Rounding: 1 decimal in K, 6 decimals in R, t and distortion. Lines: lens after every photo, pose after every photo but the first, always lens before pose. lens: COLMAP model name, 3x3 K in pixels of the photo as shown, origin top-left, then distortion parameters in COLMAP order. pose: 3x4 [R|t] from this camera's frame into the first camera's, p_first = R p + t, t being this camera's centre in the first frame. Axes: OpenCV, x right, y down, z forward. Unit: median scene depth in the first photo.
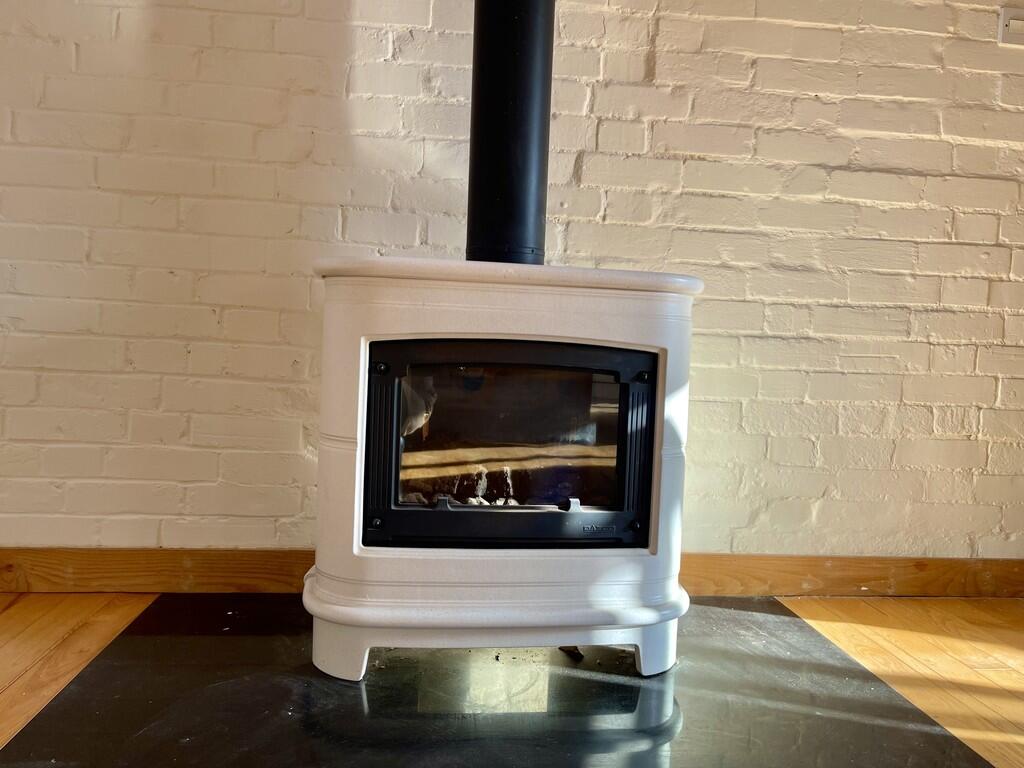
lens RADIAL K [[765.6, 0, 510.3], [0, 765.6, 409.8], [0, 0, 1]] dist [0.007886, -0.002795]
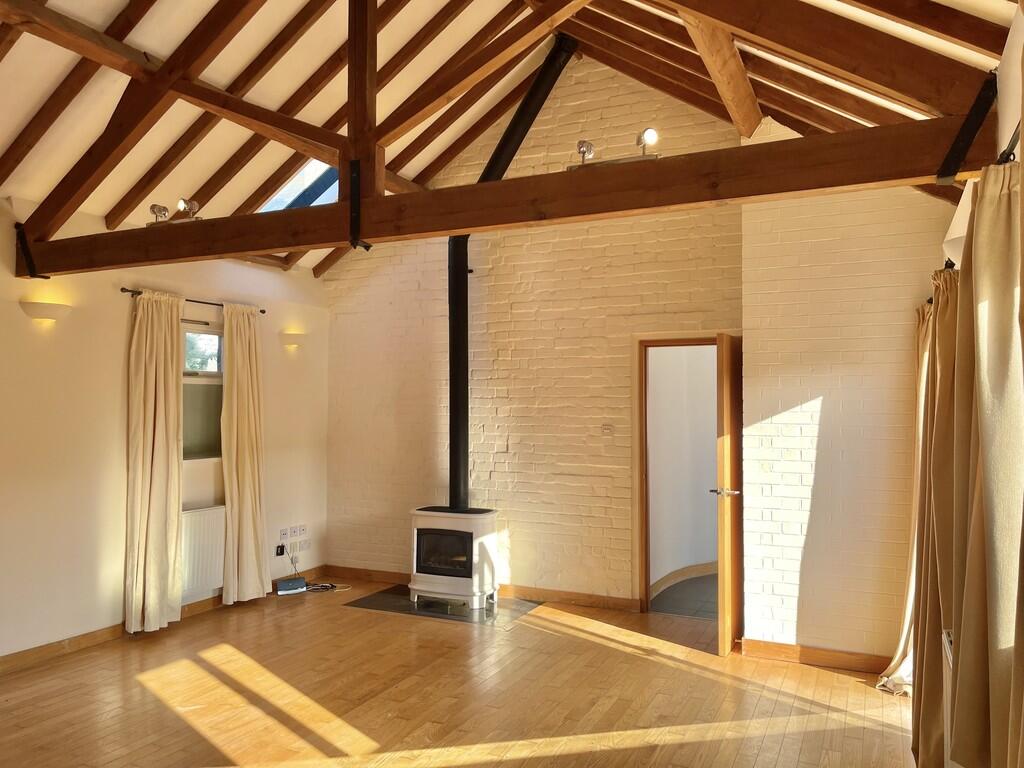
lens RADIAL K [[765.6, 0, 510.3], [0, 765.6, 409.8], [0, 0, 1]] dist [0.007886, -0.002795]
pose [[0.851263, -0.037201, -0.523419, 2.039048], [-0.005853, 0.996749, -0.080362, -0.326855], [0.524707, 0.071473, 0.848277, -2.017368]]
